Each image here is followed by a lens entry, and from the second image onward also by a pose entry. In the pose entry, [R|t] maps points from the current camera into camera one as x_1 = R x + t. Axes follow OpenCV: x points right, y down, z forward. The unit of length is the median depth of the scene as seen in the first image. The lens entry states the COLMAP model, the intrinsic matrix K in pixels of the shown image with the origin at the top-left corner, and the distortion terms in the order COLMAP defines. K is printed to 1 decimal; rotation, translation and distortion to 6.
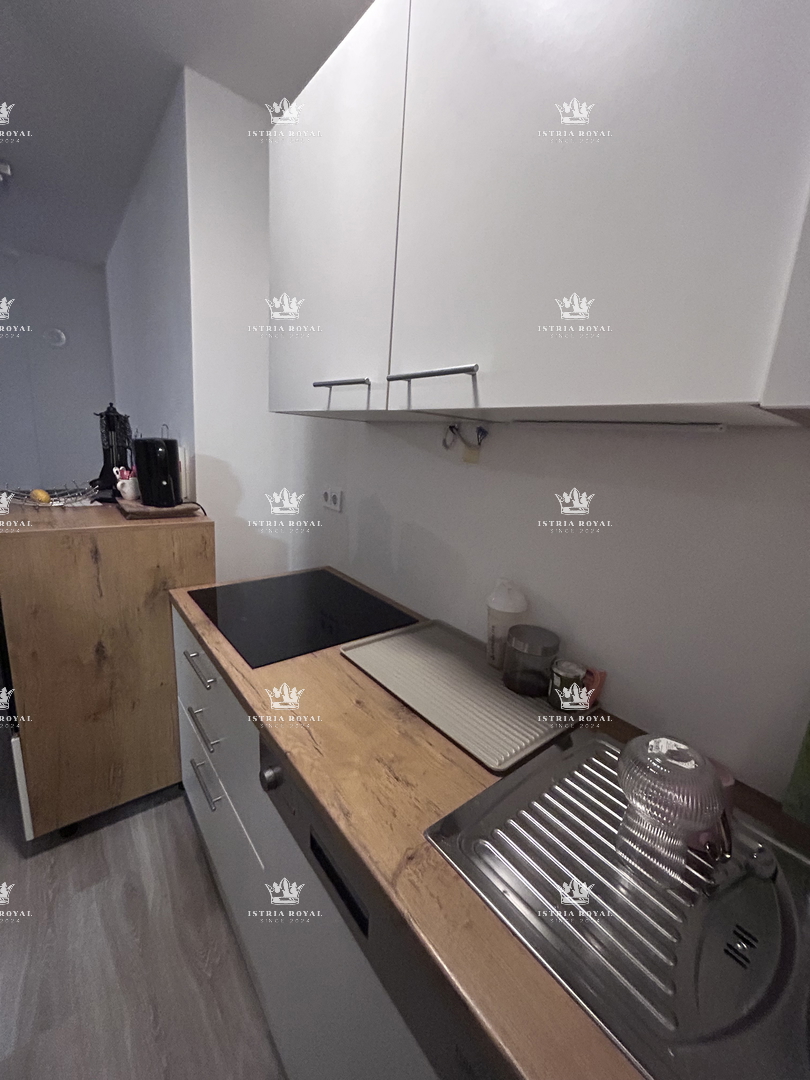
lens RADIAL K [[436.4, 0, 398.0], [0, 436.4, 543.8], [0, 0, 1]] dist [-0.001465, 0.000921]
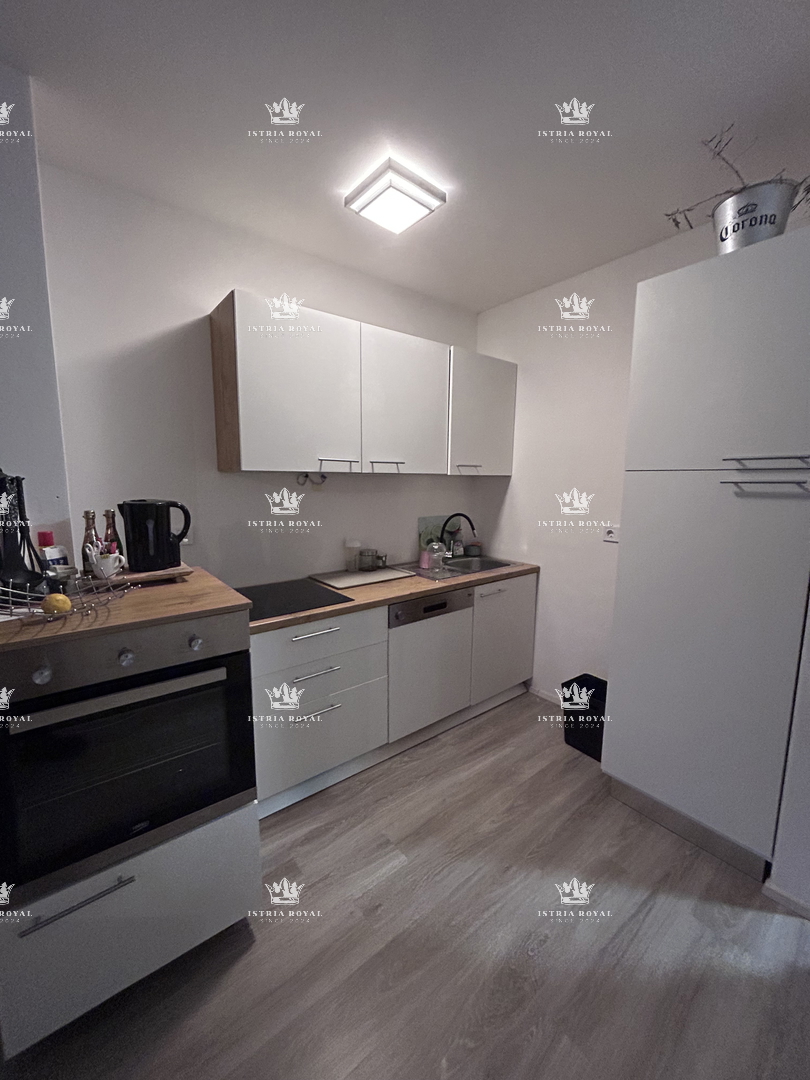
lens RADIAL K [[436.4, 0, 399.2], [0, 436.4, 544.4], [0, 0, 1]] dist [-0.001465, 0.000921]
pose [[0.005059, -0.216095, 0.976359, -2.013000], [0.221779, 0.952299, 0.209621, -0.301790], [-0.975084, 0.215475, 0.052743, 0.565563]]
